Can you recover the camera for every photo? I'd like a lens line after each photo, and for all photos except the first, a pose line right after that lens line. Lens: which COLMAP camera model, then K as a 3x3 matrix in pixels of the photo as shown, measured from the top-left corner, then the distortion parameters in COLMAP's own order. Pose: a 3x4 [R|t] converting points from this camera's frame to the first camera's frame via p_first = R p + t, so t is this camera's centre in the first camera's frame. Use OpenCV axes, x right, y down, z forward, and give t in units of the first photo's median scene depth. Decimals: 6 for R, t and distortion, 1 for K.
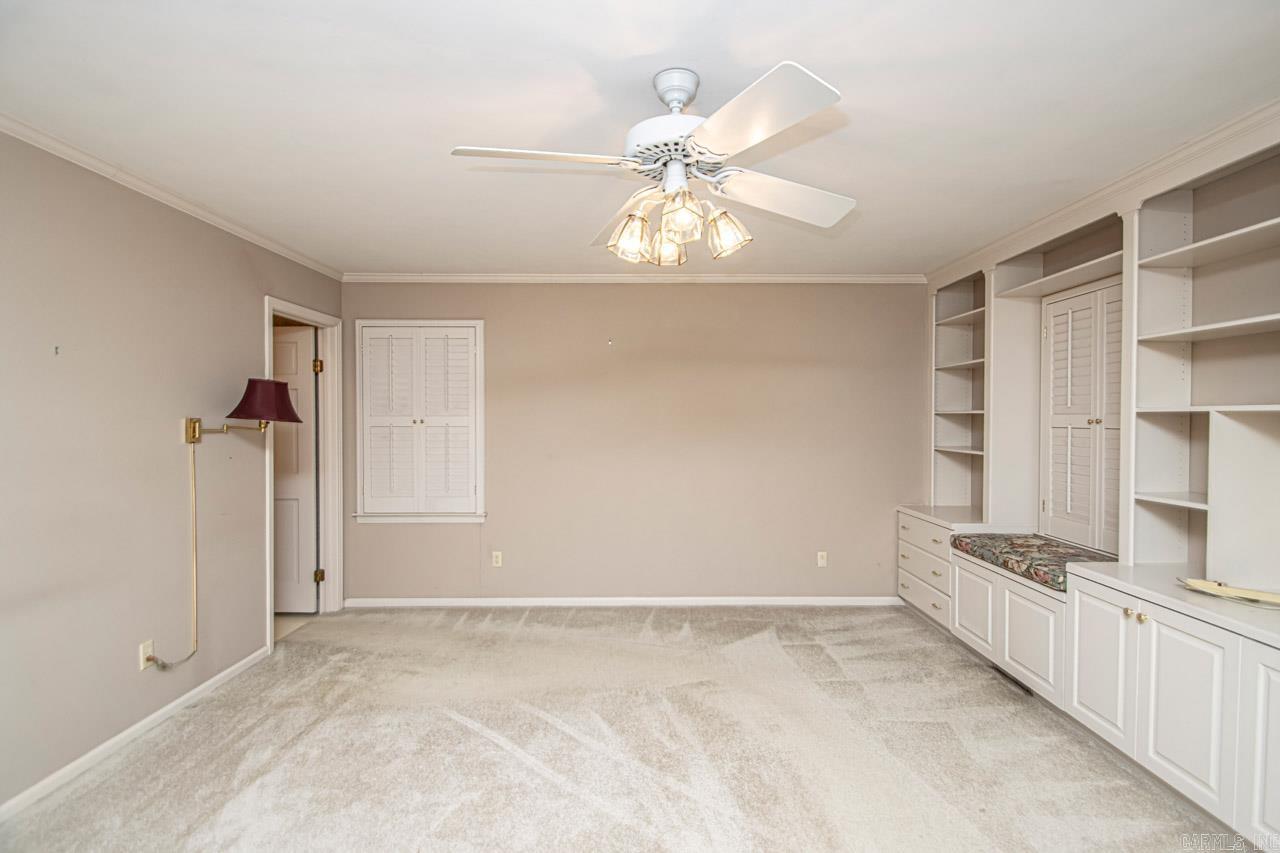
lens RADIAL K [[595.1, 0, 645.4], [0, 595.1, 421.1], [0, 0, 1]] dist [0.010847, -0.014057]
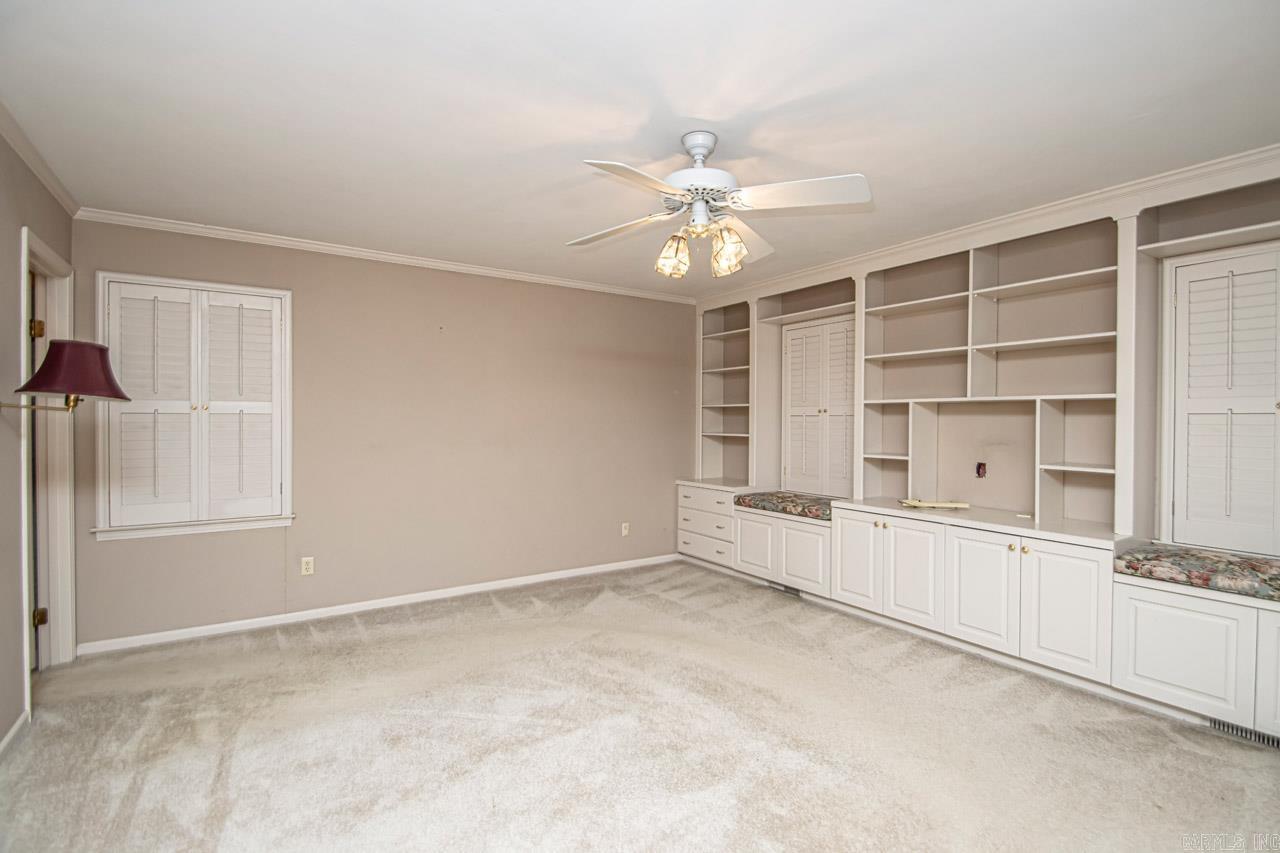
lens RADIAL K [[595.1, 0, 657.7], [0, 595.1, 419.0], [0, 0, 1]] dist [0.010847, -0.014057]
pose [[0.831486, 0.003250, 0.555536, -0.394497], [0.000395, 0.999979, -0.006440, 0.027641], [-0.555545, 0.005574, 0.831467, -0.020409]]
